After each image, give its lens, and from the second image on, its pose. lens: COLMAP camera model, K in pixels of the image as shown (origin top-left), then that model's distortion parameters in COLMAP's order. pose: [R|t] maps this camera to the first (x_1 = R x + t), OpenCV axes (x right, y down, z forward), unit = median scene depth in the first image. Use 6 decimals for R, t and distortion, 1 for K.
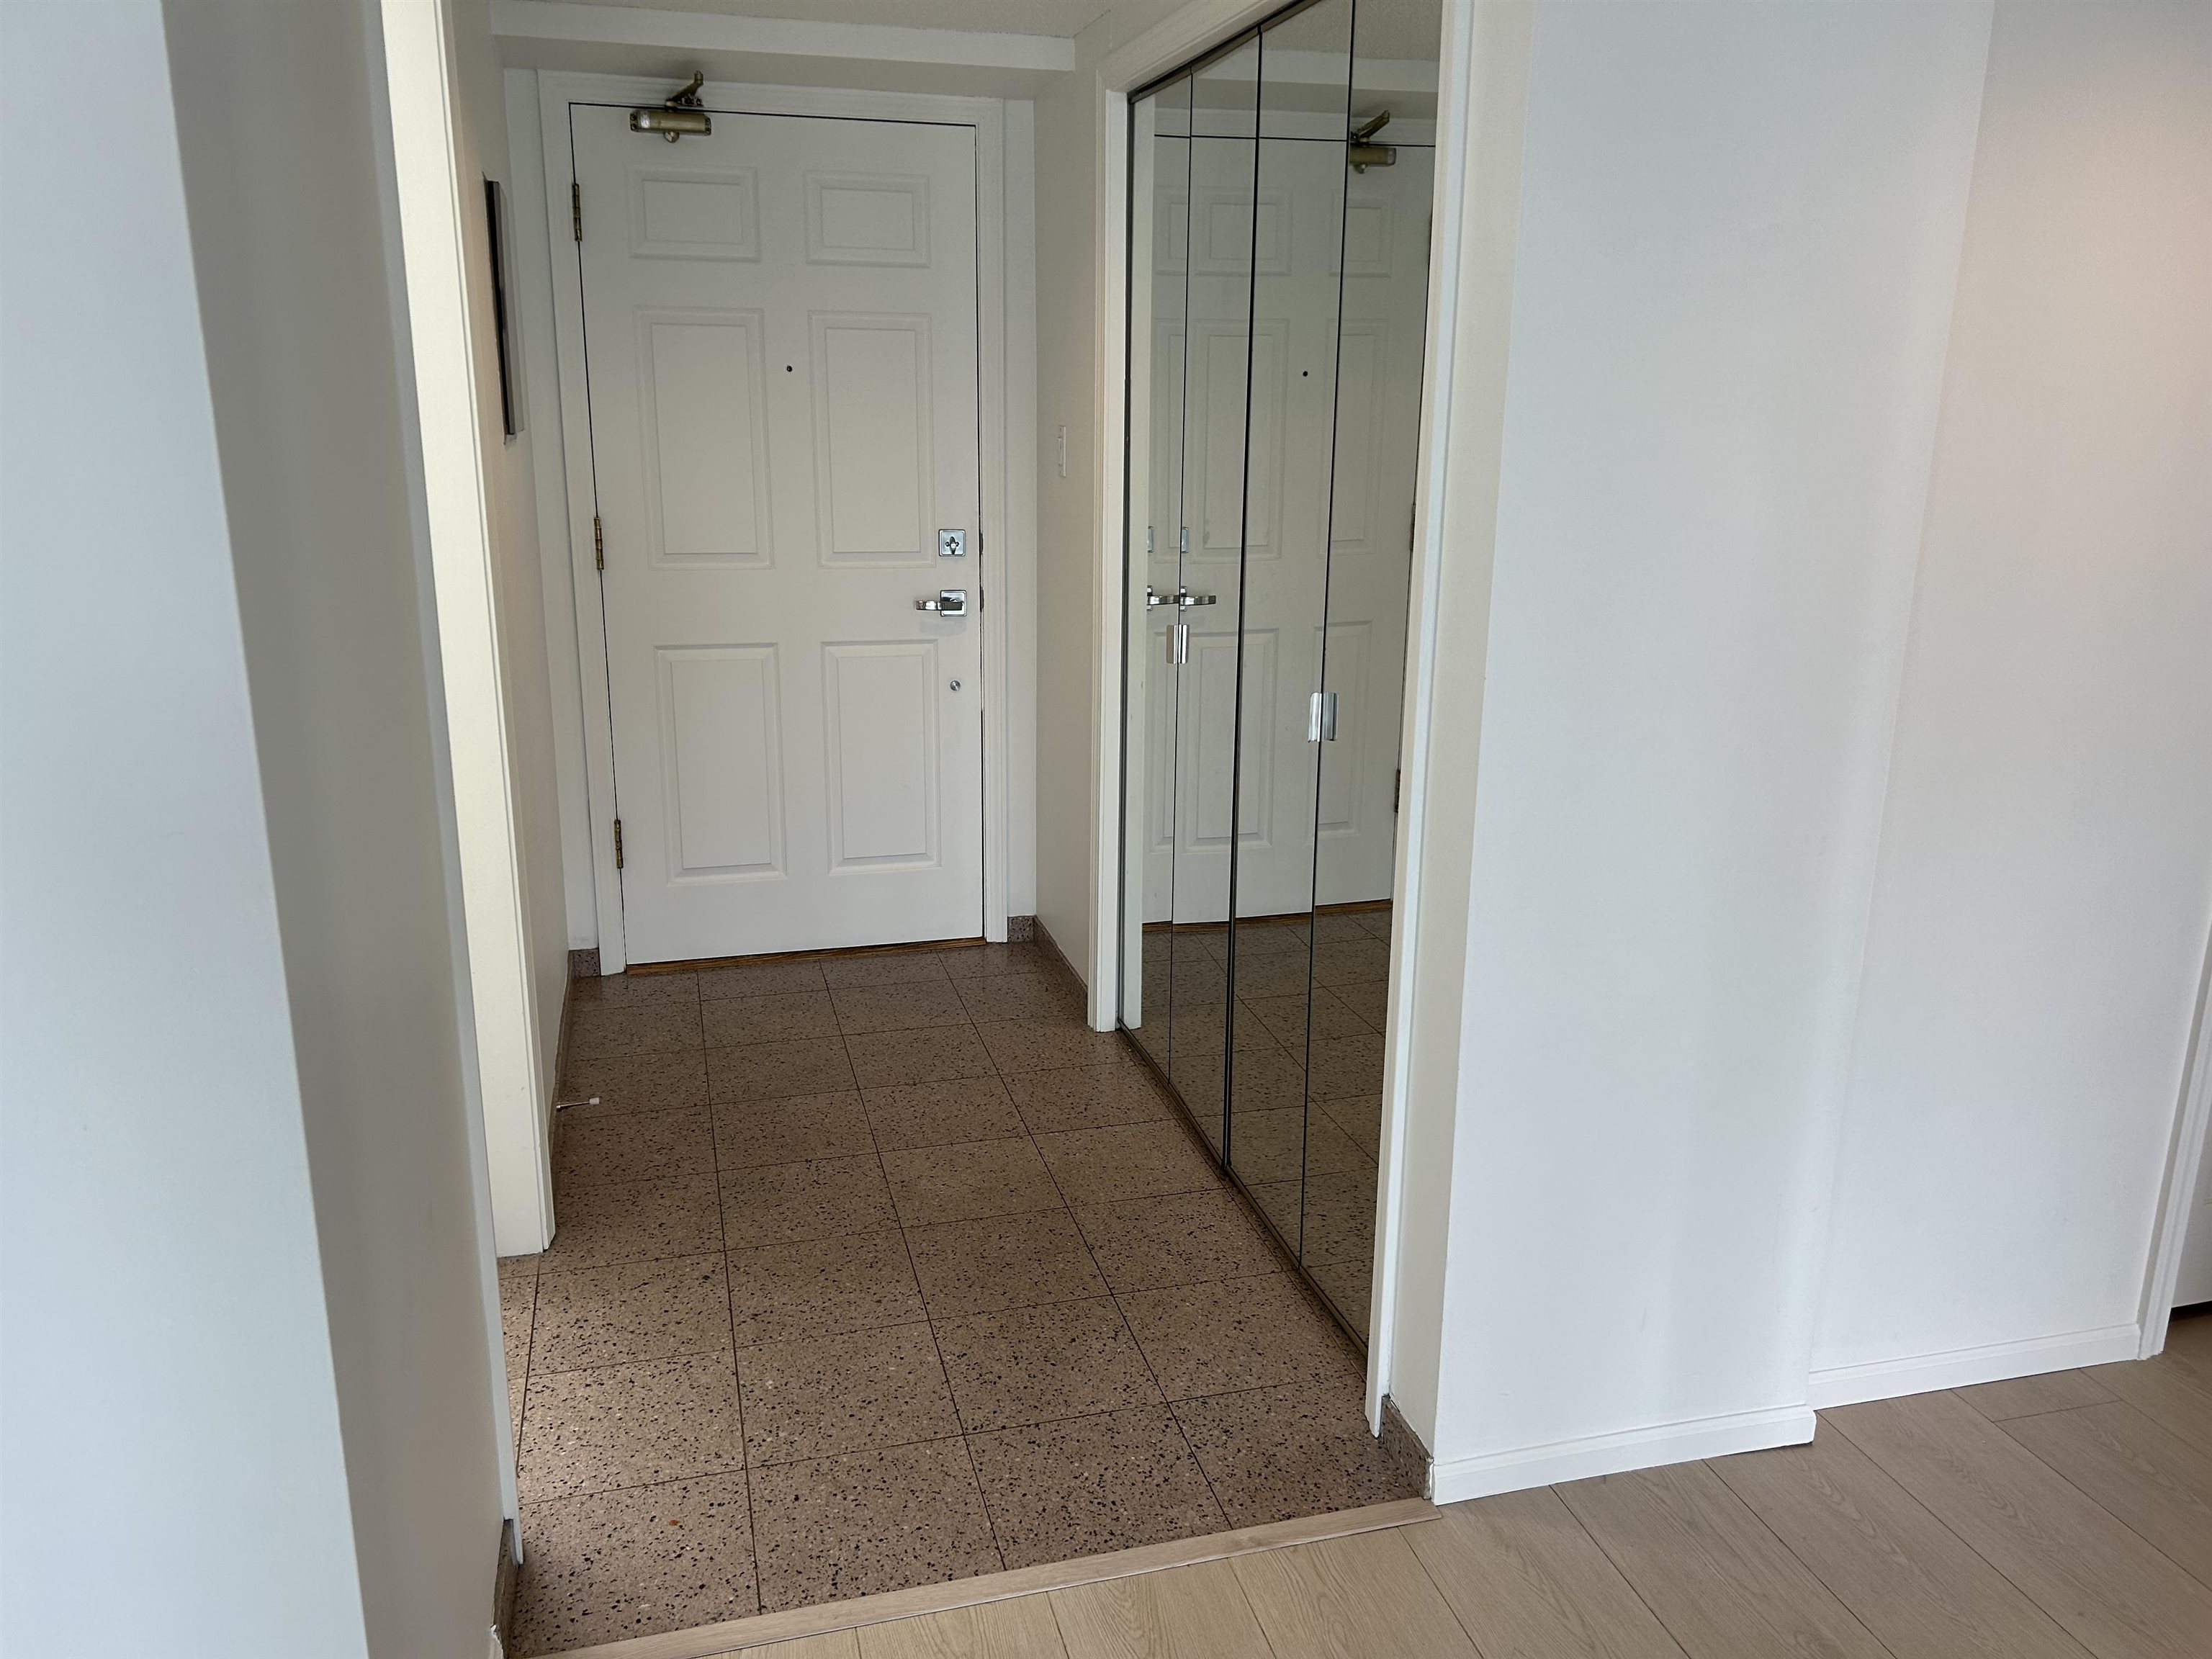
lens RADIAL K [[1655.4, 0, 1102.7], [0, 1655.4, 823.2], [0, 0, 1]] dist [0.077381, -0.090463]
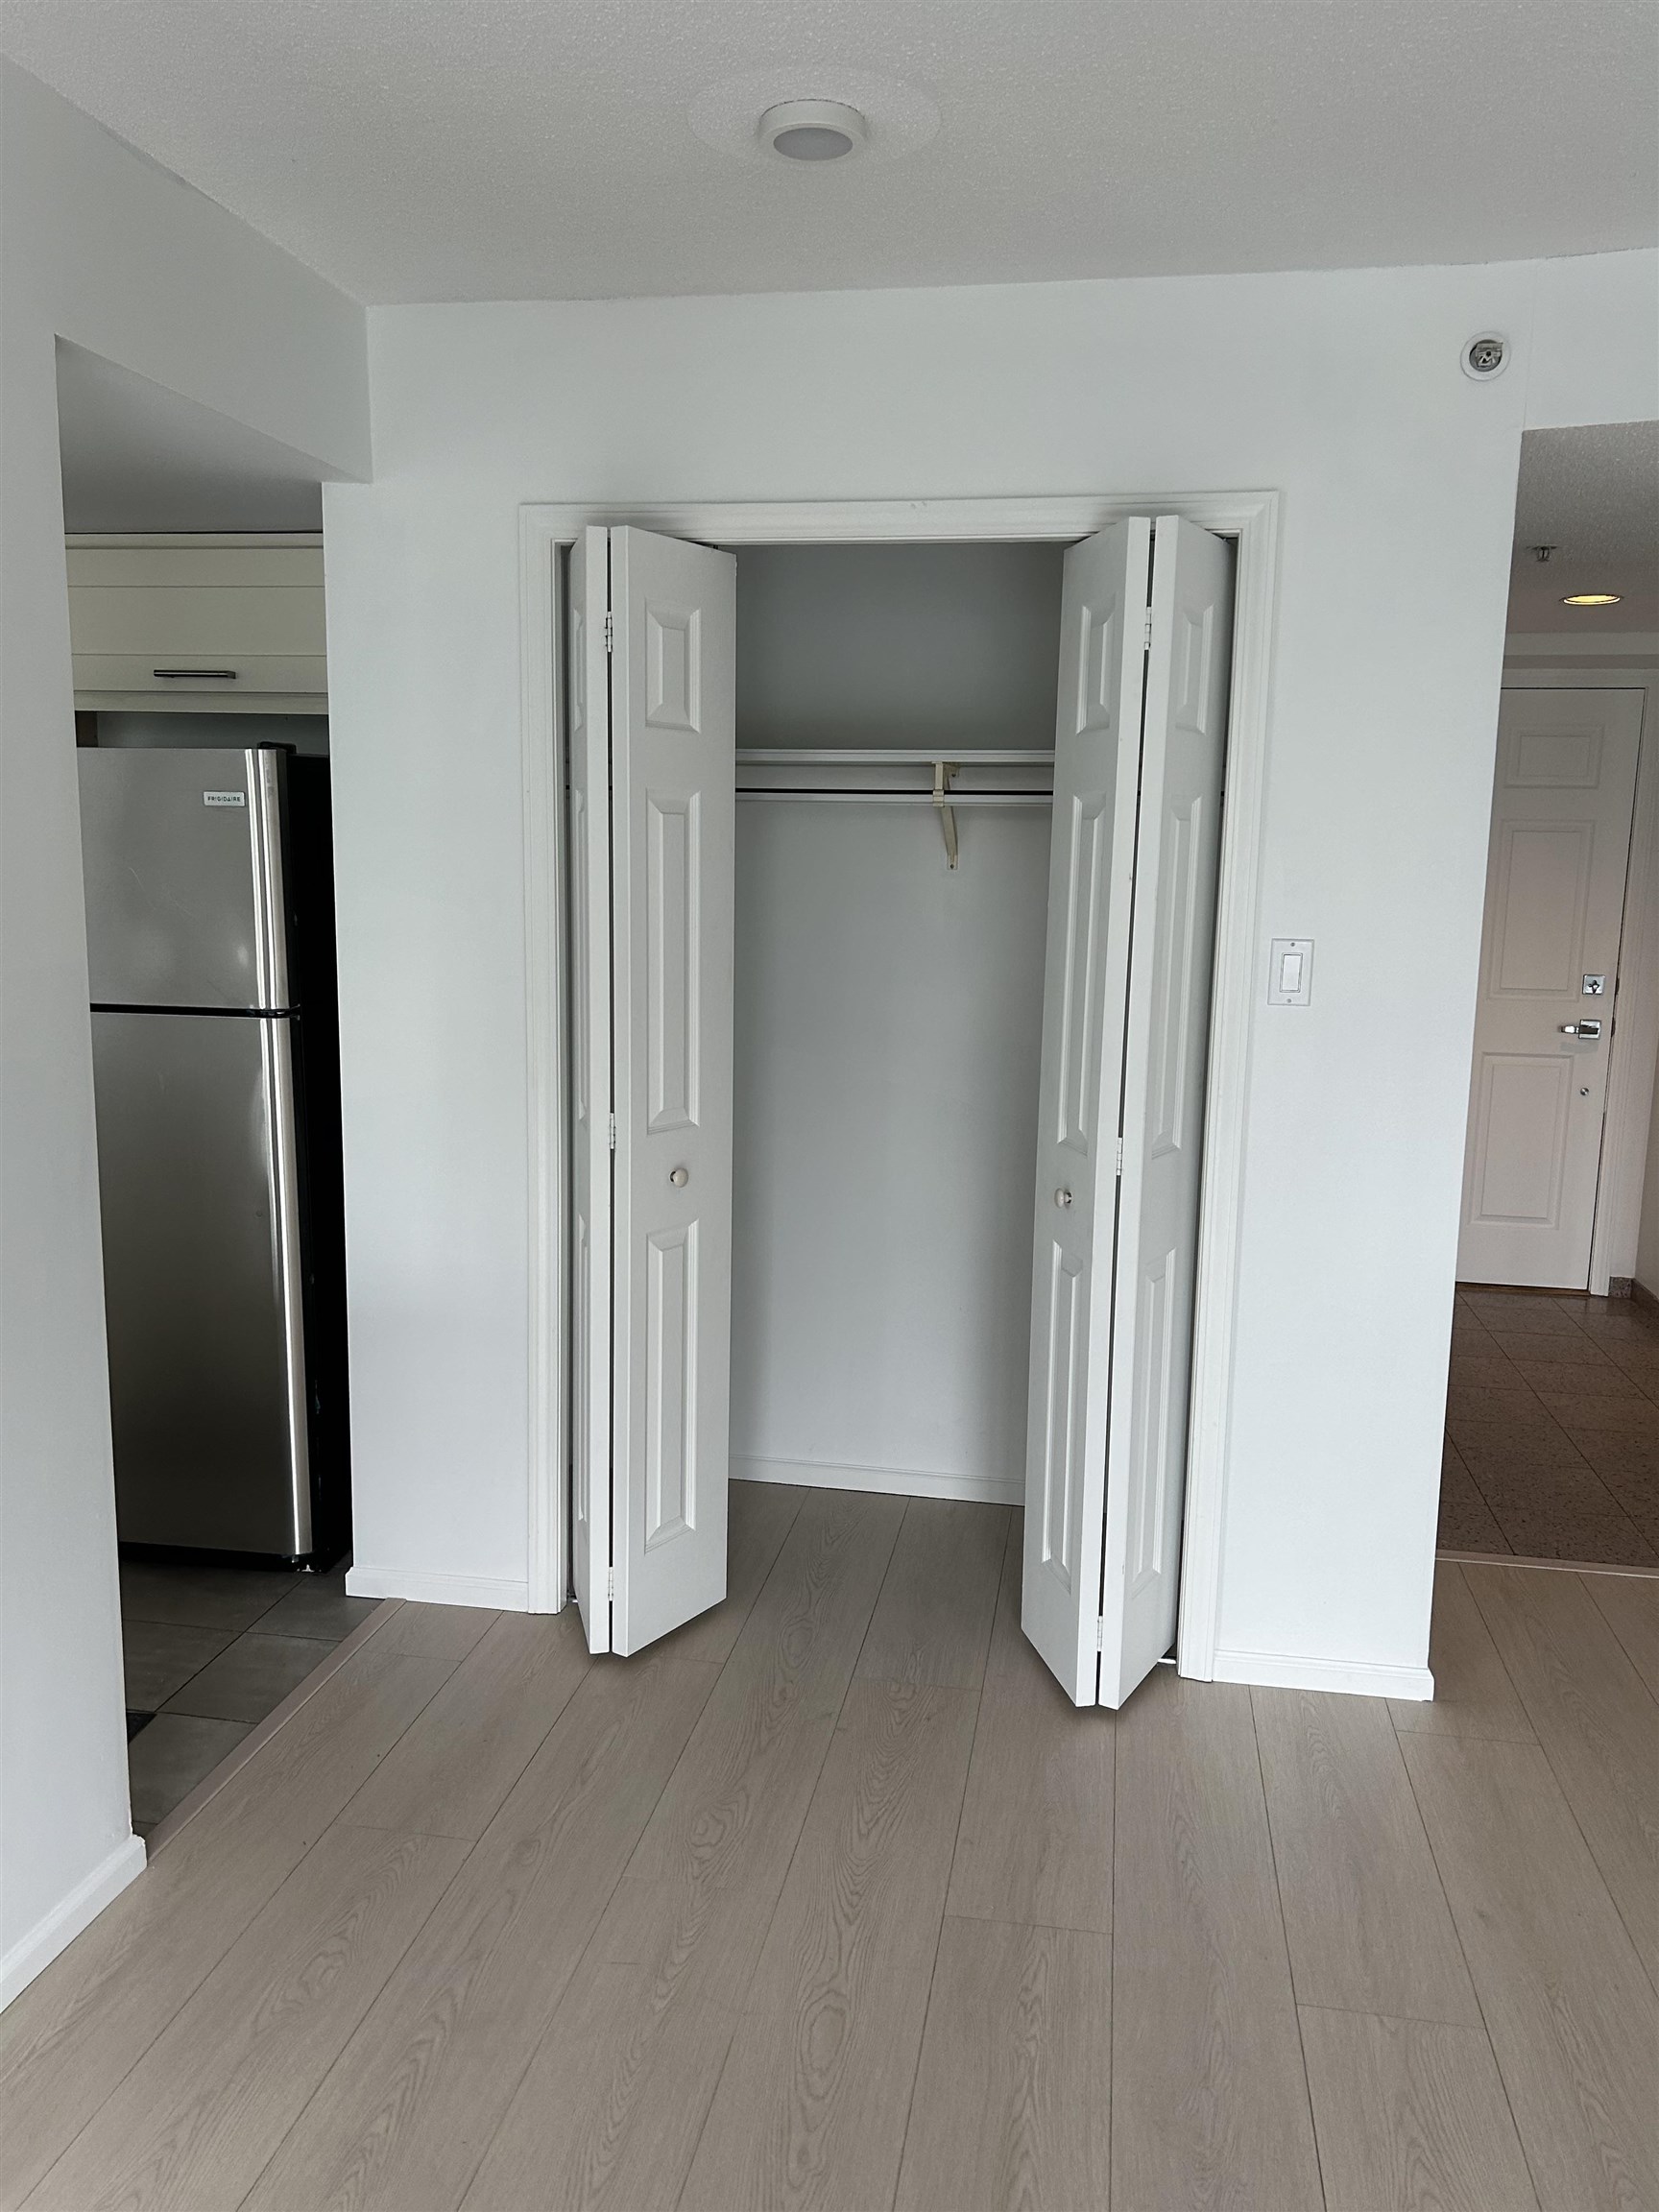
lens RADIAL K [[1655.4, 0, 833.2], [0, 1655.4, 1107.9], [0, 0, 1]] dist [0.077381, -0.090463]
pose [[0.905619, 0.072688, -0.417816, -0.072744], [-0.119807, 0.988922, -0.087638, 0.119108], [0.406817, 0.129424, 0.904295, -0.449744]]
